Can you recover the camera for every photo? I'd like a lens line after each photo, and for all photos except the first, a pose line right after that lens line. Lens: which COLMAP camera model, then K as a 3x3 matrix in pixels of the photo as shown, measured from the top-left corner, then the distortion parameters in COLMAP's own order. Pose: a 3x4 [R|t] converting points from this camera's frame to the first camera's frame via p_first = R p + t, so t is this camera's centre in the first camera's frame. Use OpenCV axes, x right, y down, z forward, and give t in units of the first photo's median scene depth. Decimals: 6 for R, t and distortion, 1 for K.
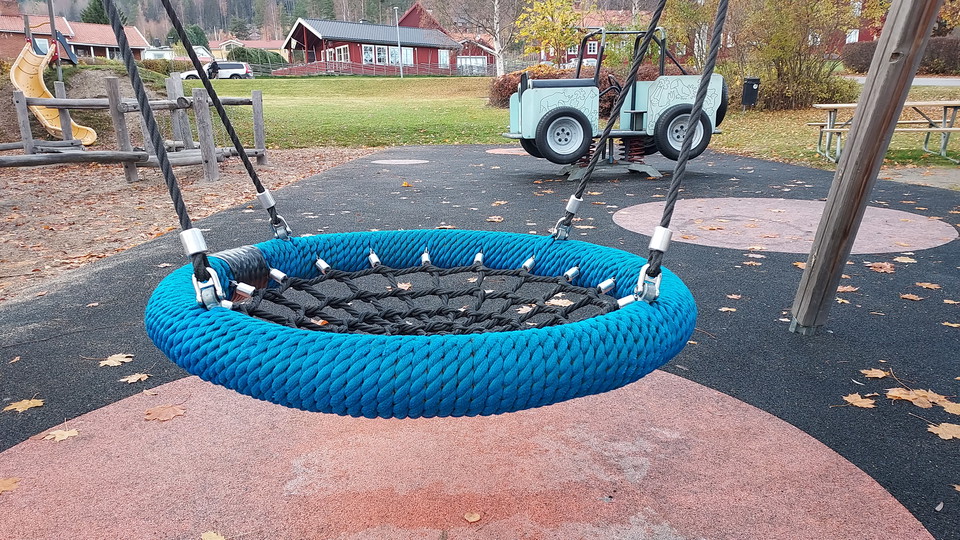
lens RADIAL K [[710.6, 0, 480.0], [0, 710.6, 270.0], [0, 0, 1]] dist [0.041146, -0.007203]
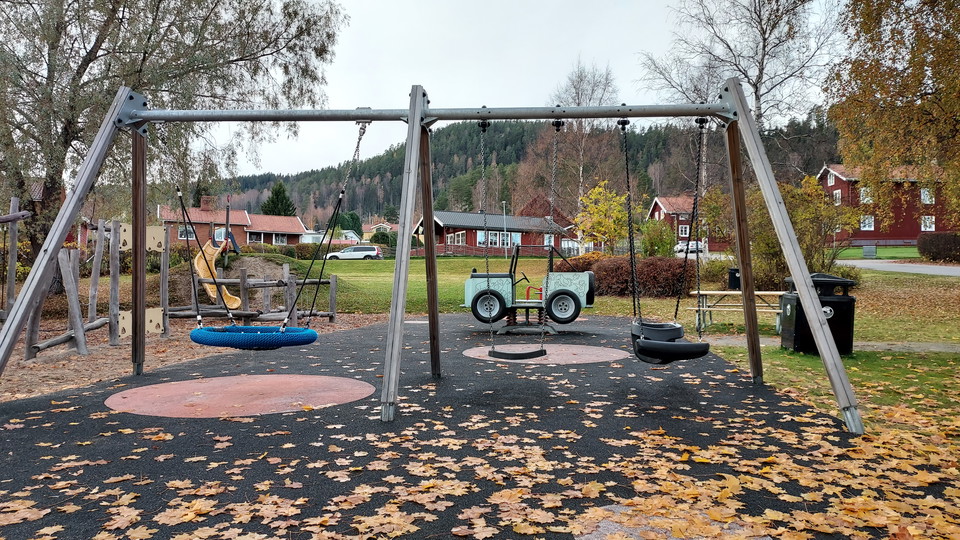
lens RADIAL K [[710.6, 0, 480.0], [0, 710.6, 270.0], [0, 0, 1]] dist [0.041146, -0.007203]
pose [[0.981870, 0.013639, -0.189065, 0.157101], [-0.058666, 0.970303, -0.234670, 0.043284], [0.180250, 0.241508, 0.953511, -0.221351]]
